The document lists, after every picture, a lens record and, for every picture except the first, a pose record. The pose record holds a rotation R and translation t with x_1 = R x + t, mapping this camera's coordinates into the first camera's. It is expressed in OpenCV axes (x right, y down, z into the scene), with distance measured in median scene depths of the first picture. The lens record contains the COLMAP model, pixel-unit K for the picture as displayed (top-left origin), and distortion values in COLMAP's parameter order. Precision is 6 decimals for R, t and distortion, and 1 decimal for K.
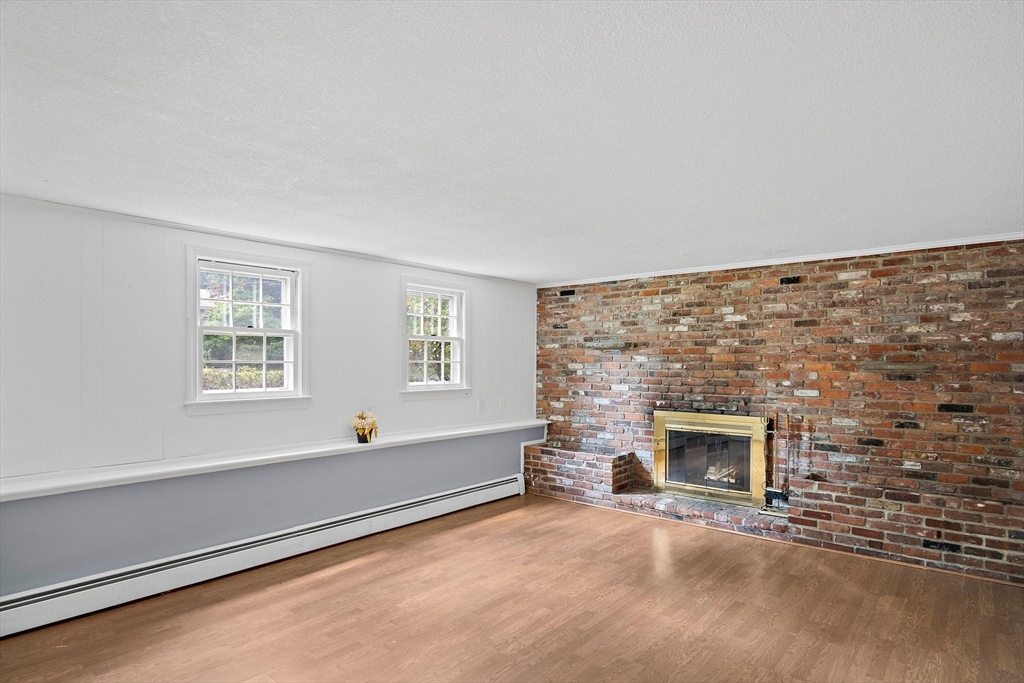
lens RADIAL K [[560.8, 0, 513.1], [0, 560.8, 350.9], [0, 0, 1]] dist [-0.031935, 0.008978]
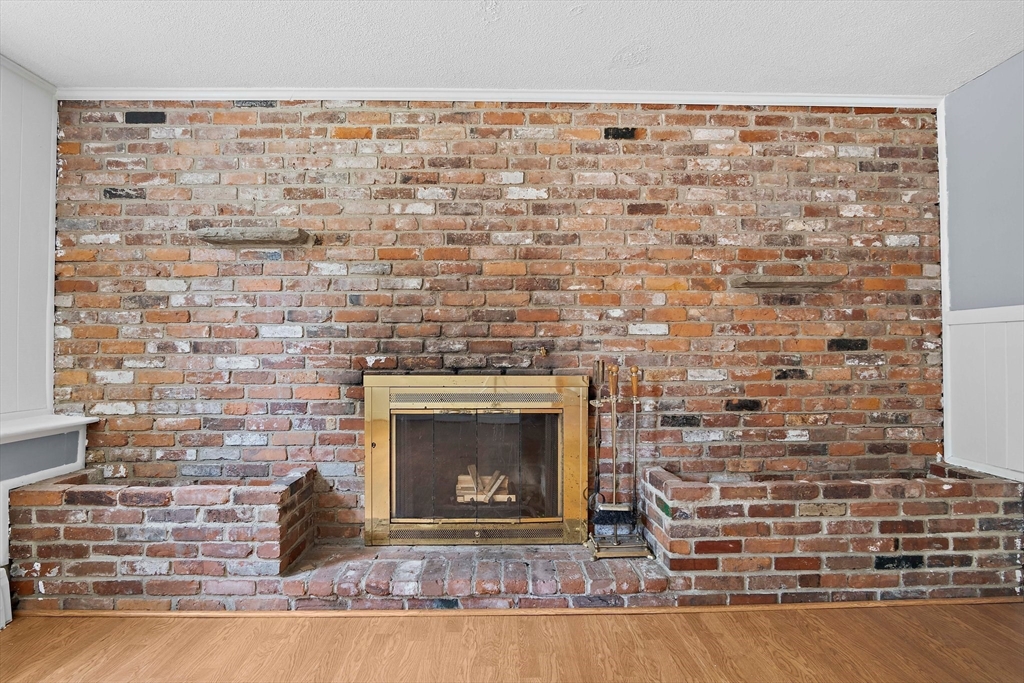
lens RADIAL K [[560.8, 0, 513.1], [0, 560.8, 350.9], [0, 0, 1]] dist [-0.031935, 0.008978]
pose [[0.753409, -0.000264, 0.657553, 0.038249], [-0.007959, 0.999923, 0.009521, 0.086992], [-0.657504, -0.012407, 0.753349, 0.608458]]
